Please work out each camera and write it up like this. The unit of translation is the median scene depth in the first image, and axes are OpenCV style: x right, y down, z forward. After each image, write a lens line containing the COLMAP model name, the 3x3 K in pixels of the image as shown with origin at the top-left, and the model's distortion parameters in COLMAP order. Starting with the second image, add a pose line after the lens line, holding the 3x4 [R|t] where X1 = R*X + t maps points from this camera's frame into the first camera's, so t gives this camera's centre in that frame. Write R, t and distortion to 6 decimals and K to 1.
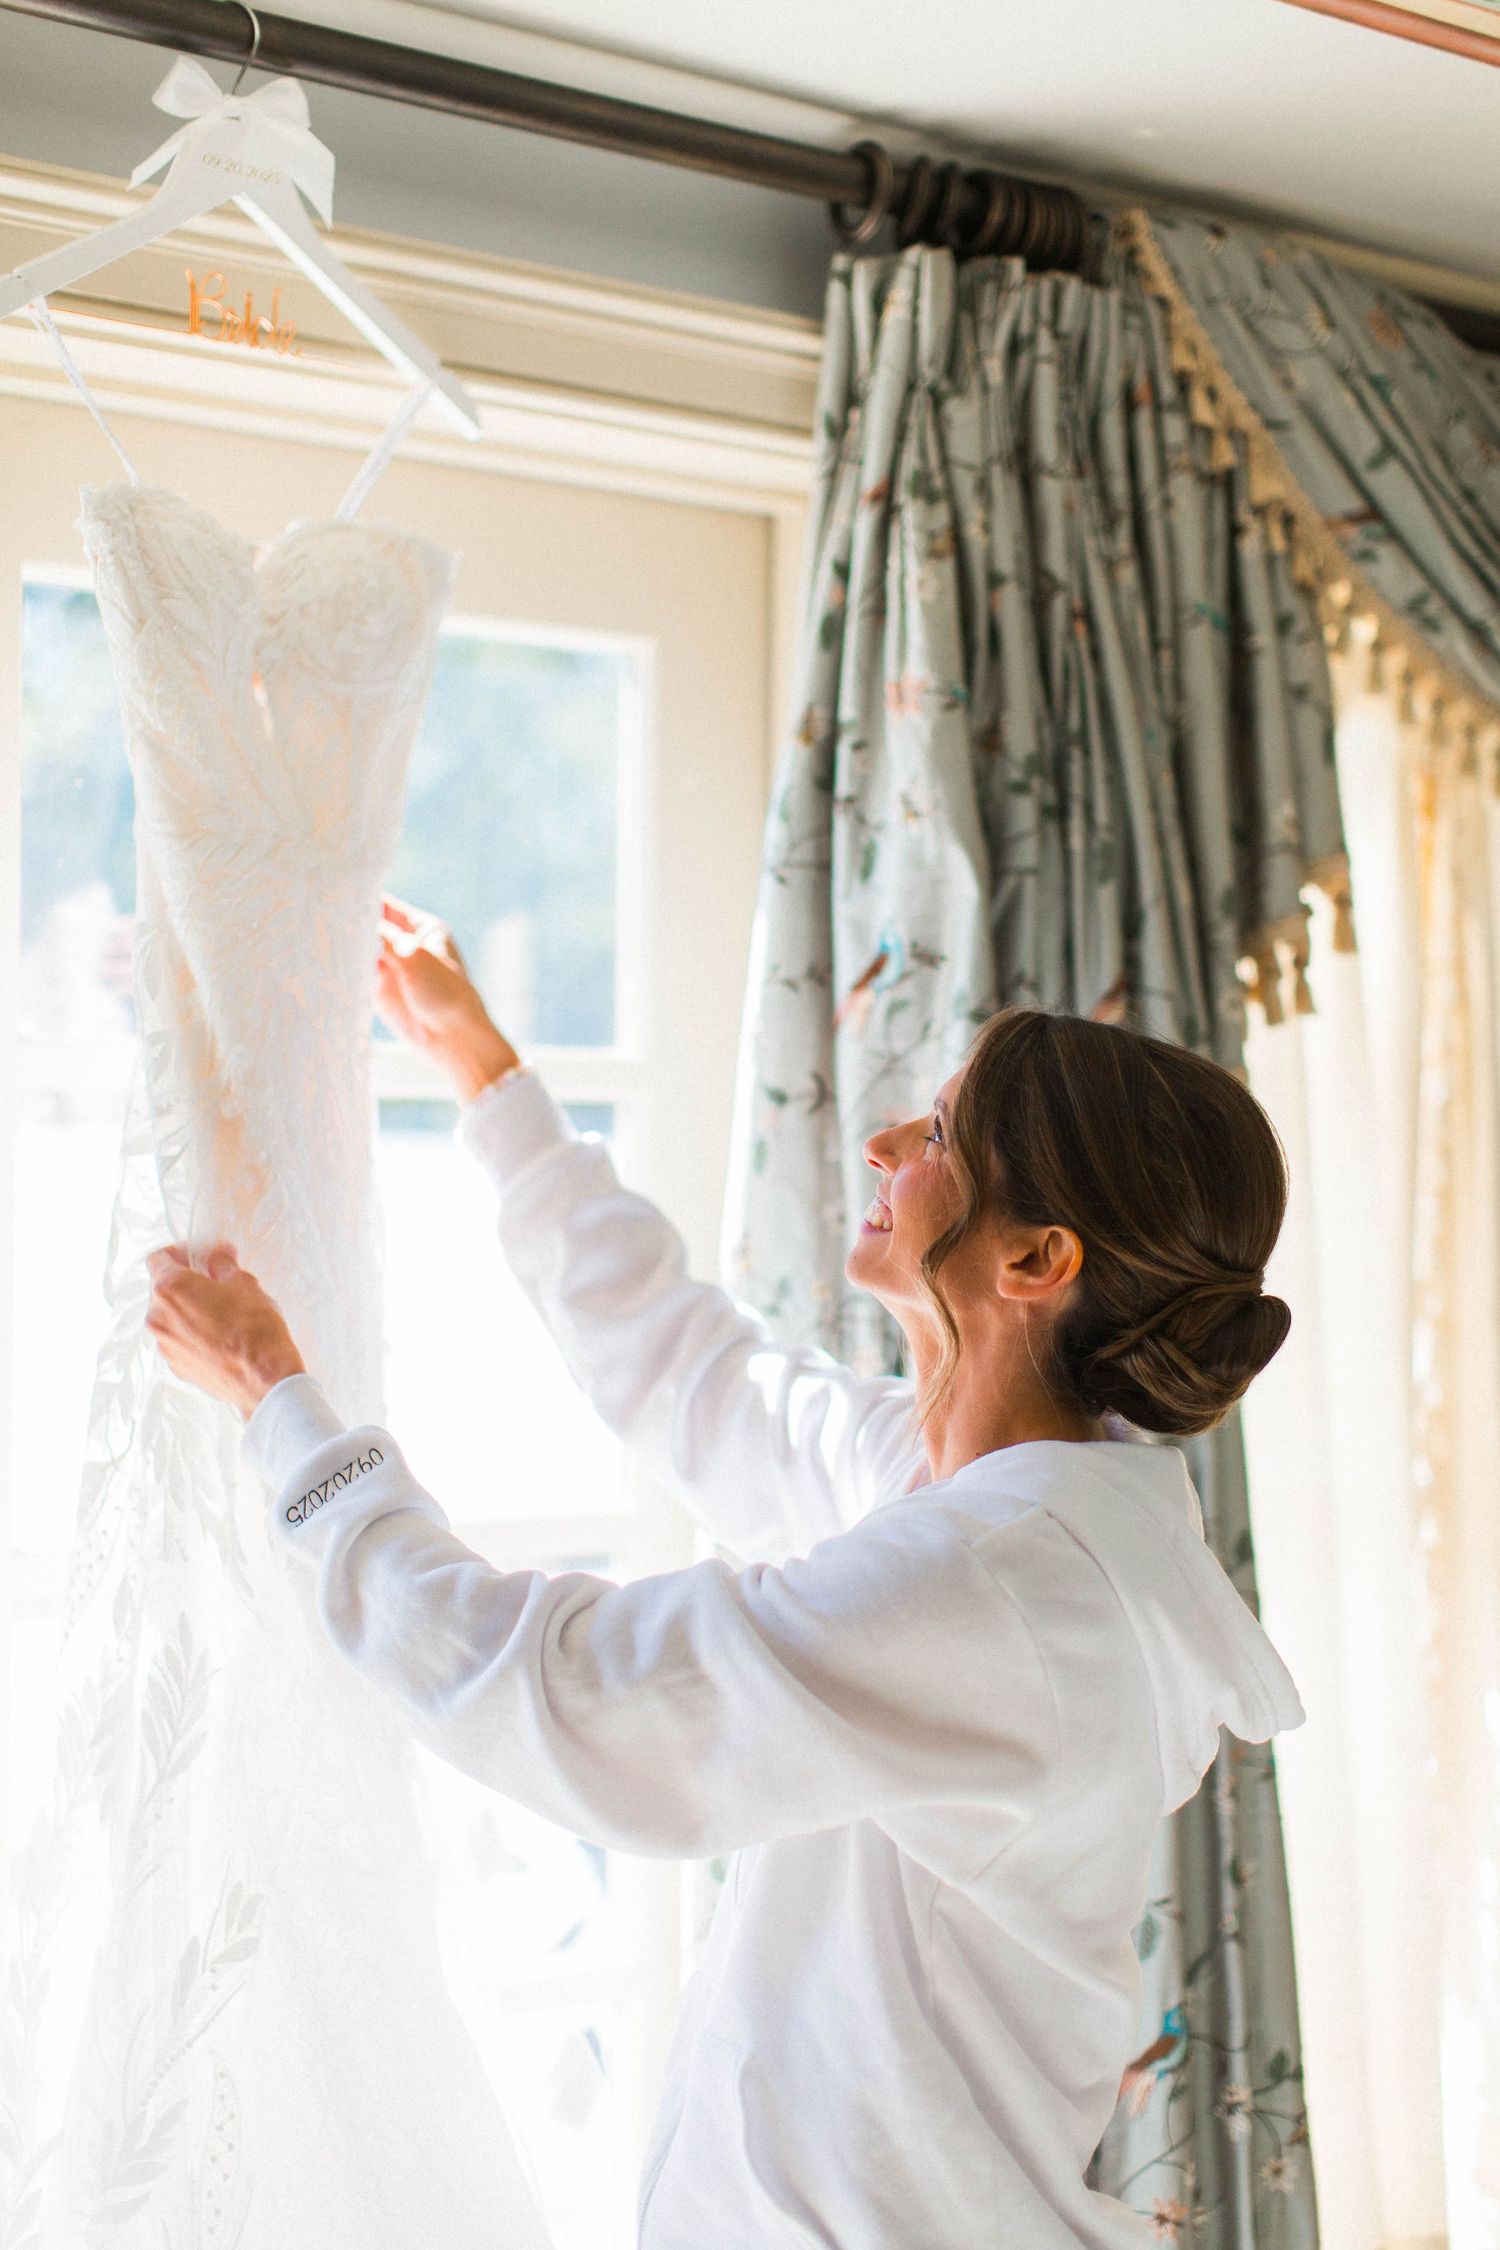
lens RADIAL K [[3463.5, 0, 751.7], [0, 3463.5, 1045.4], [0, 0, 1]] dist [-0.049118, 0.100103]
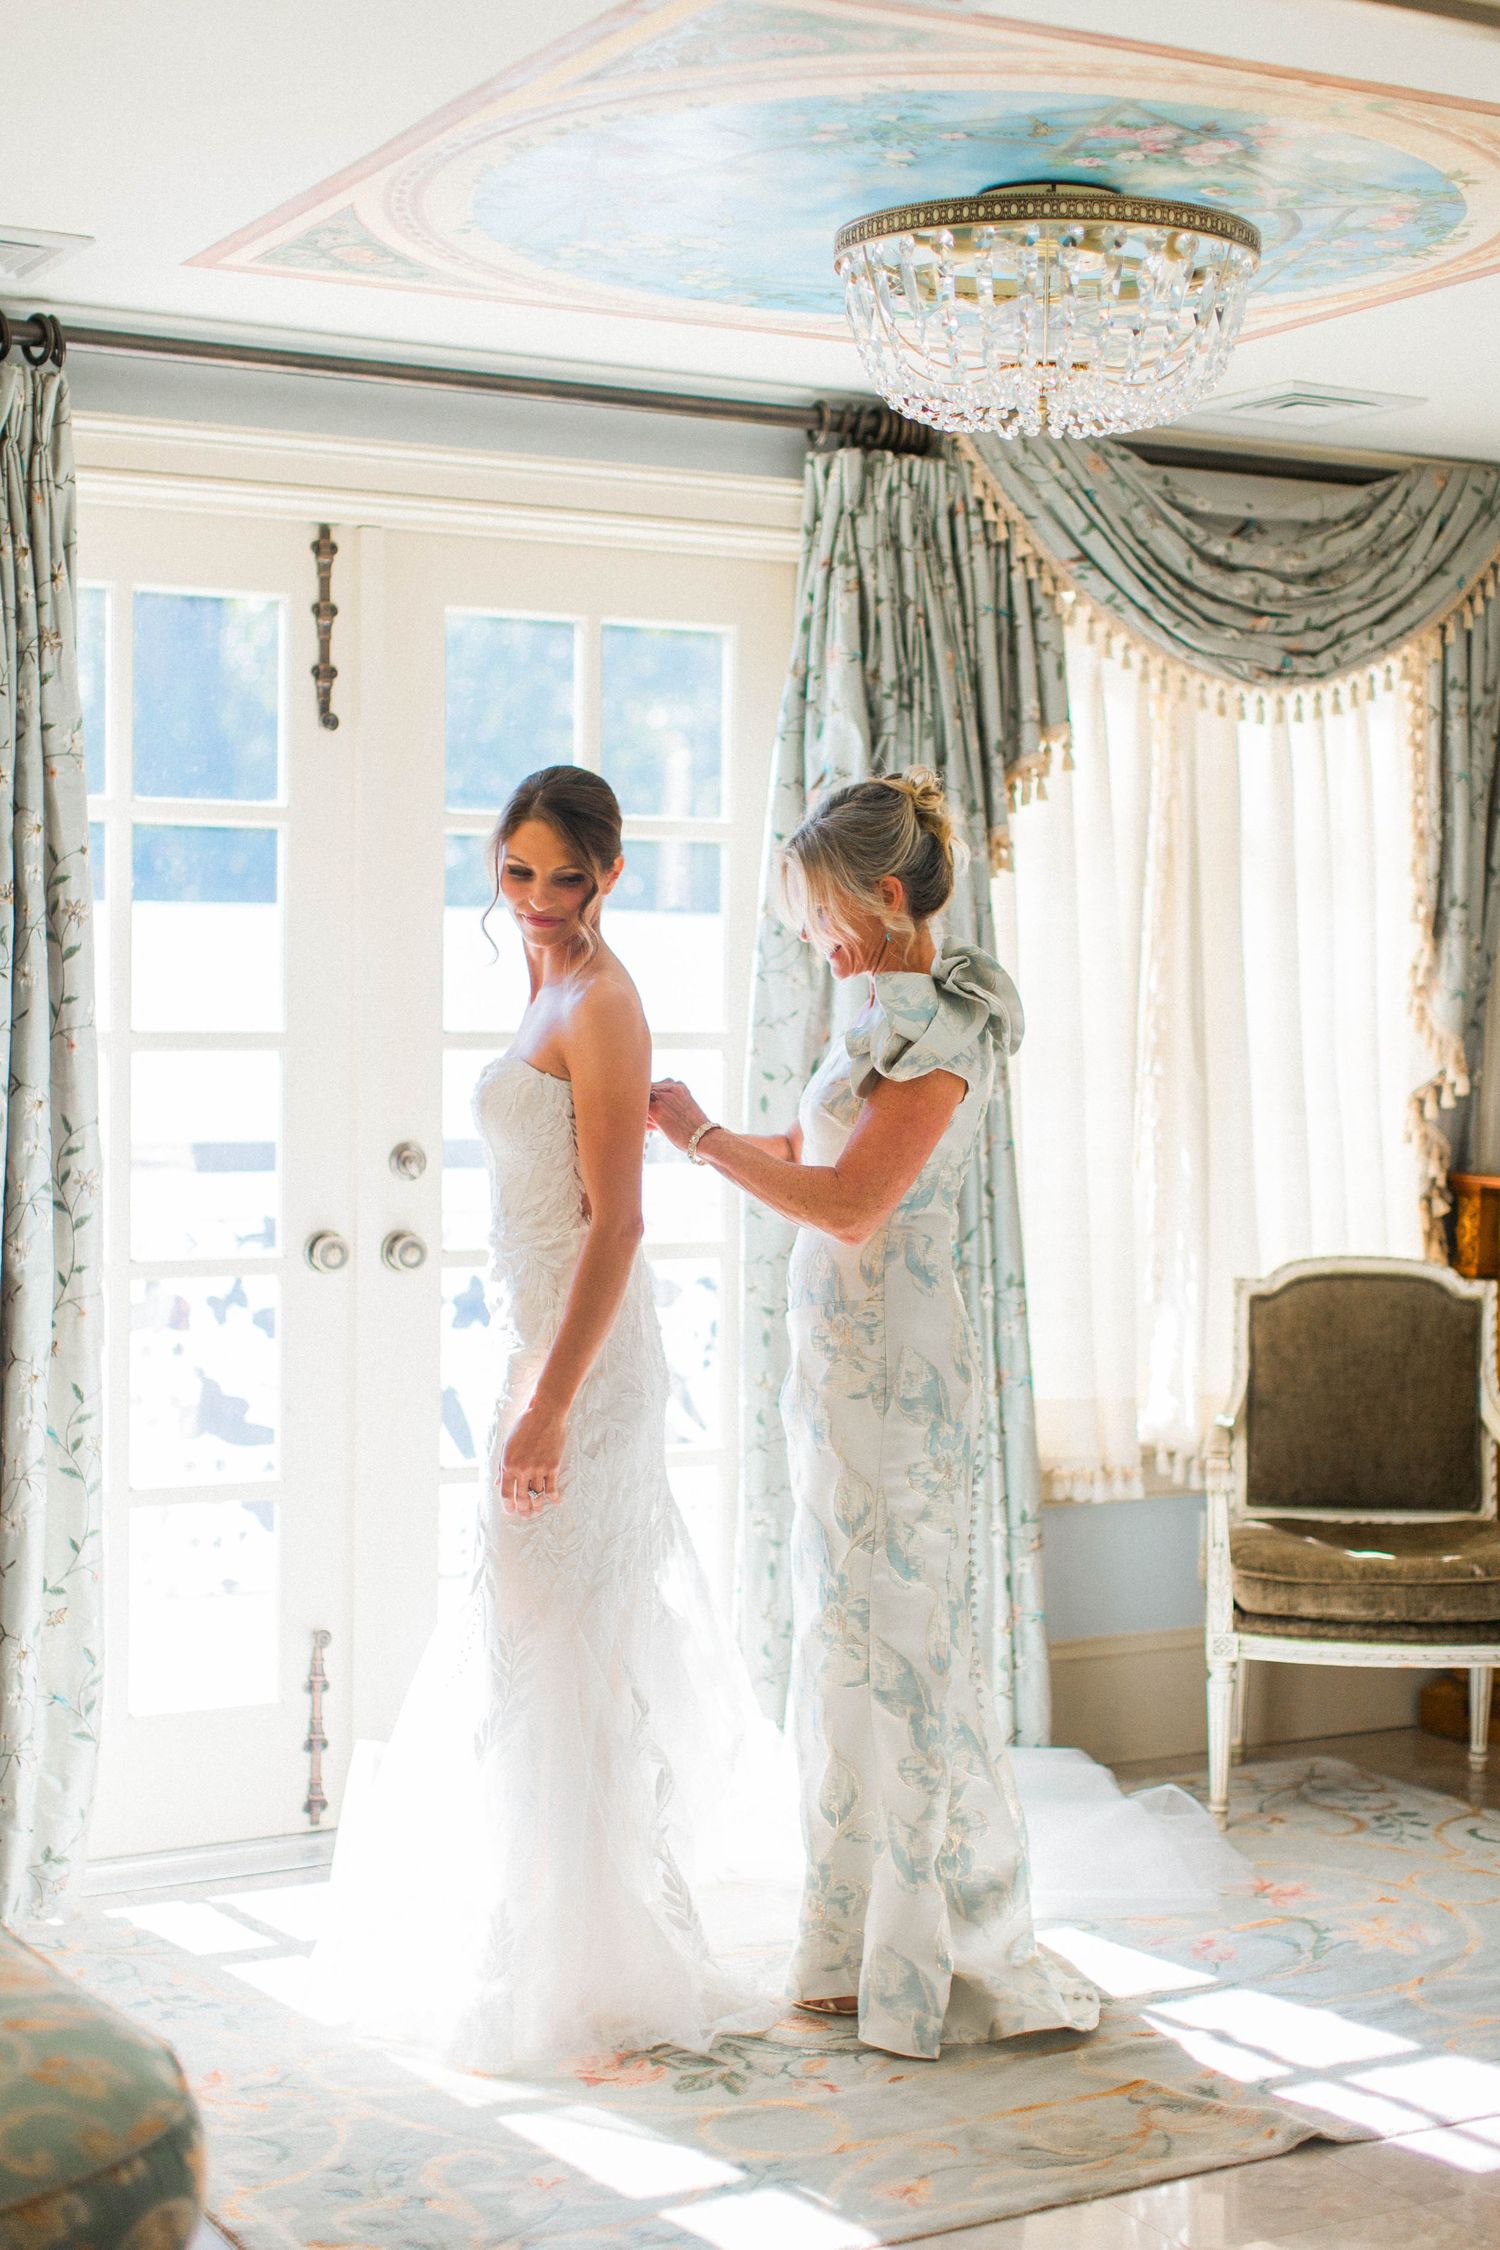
lens RADIAL K [[3463.5, 0, 751.7], [0, 3463.5, 1045.4], [0, 0, 1]] dist [-0.049118, 0.100103]
pose [[0.992425, 0.003047, -0.122814, 0.256186], [0.003530, 0.998572, 0.053298, 0.029216], [0.122801, -0.053328, 0.990997, -1.179240]]
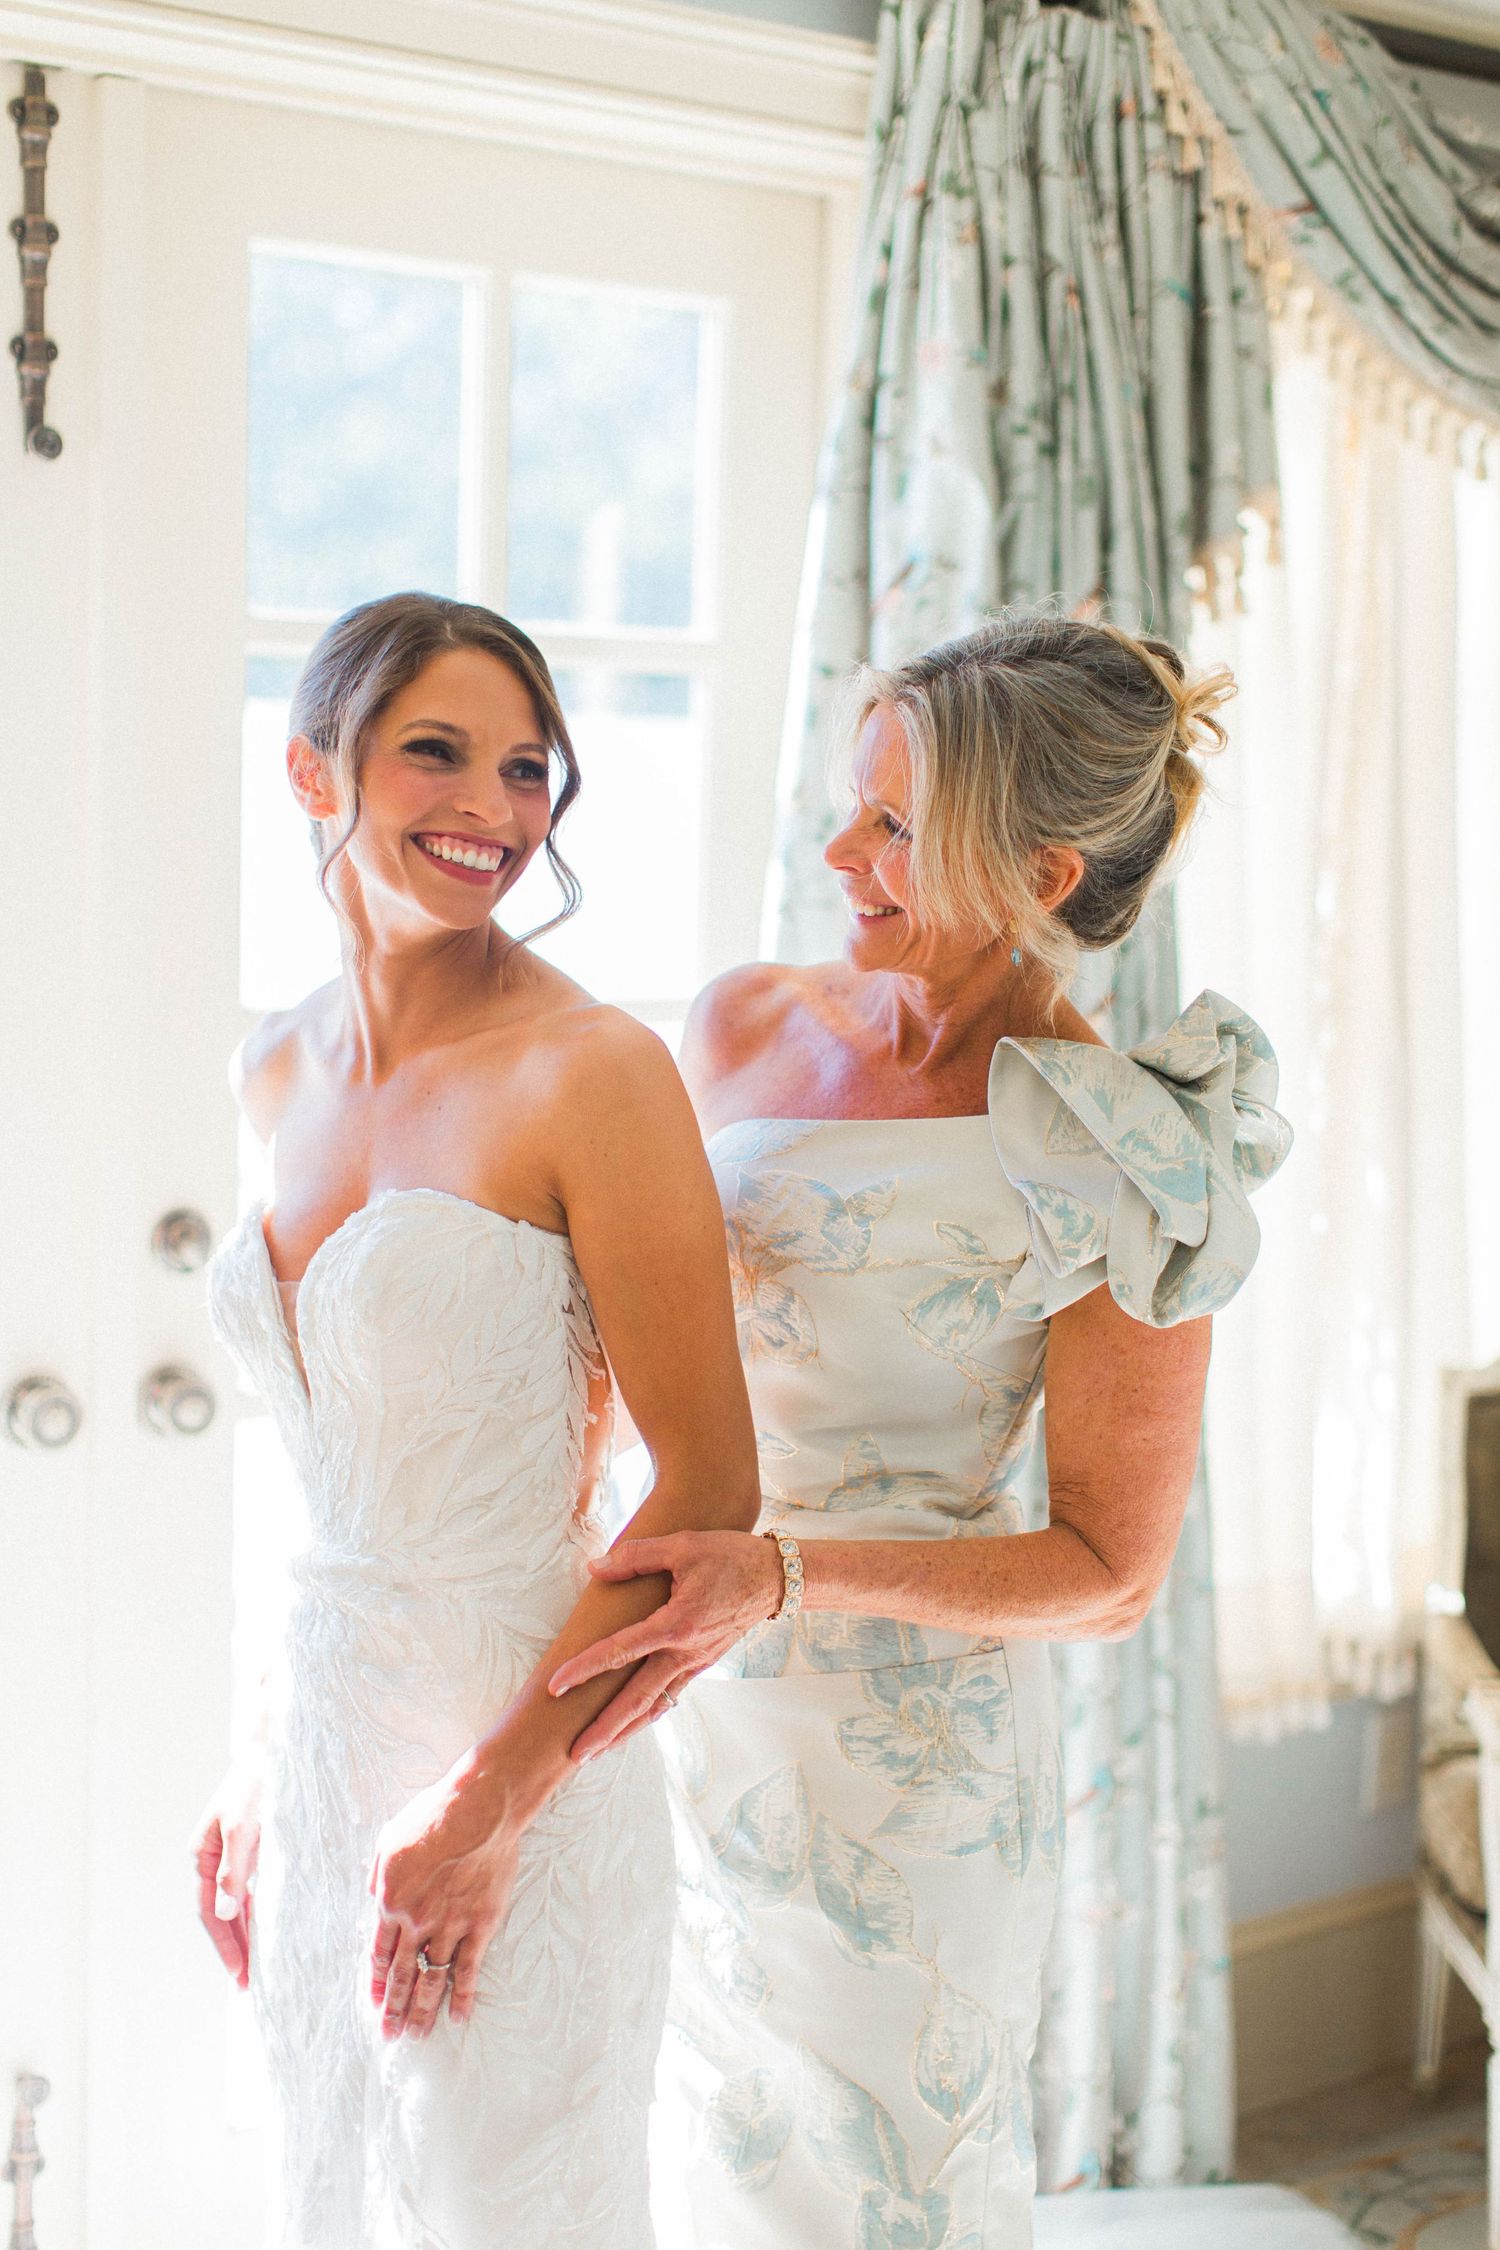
lens RADIAL K [[3465.6, 0, 805.1], [0, 3465.6, 1118.2], [0, 0, 1]] dist [-0.010582, -0.026770]
pose [[0.999319, 0.016207, 0.033148, -0.039509], [-0.020730, 0.989794, 0.140992, -0.001962], [-0.030525, -0.141583, 0.989456, -0.285182]]
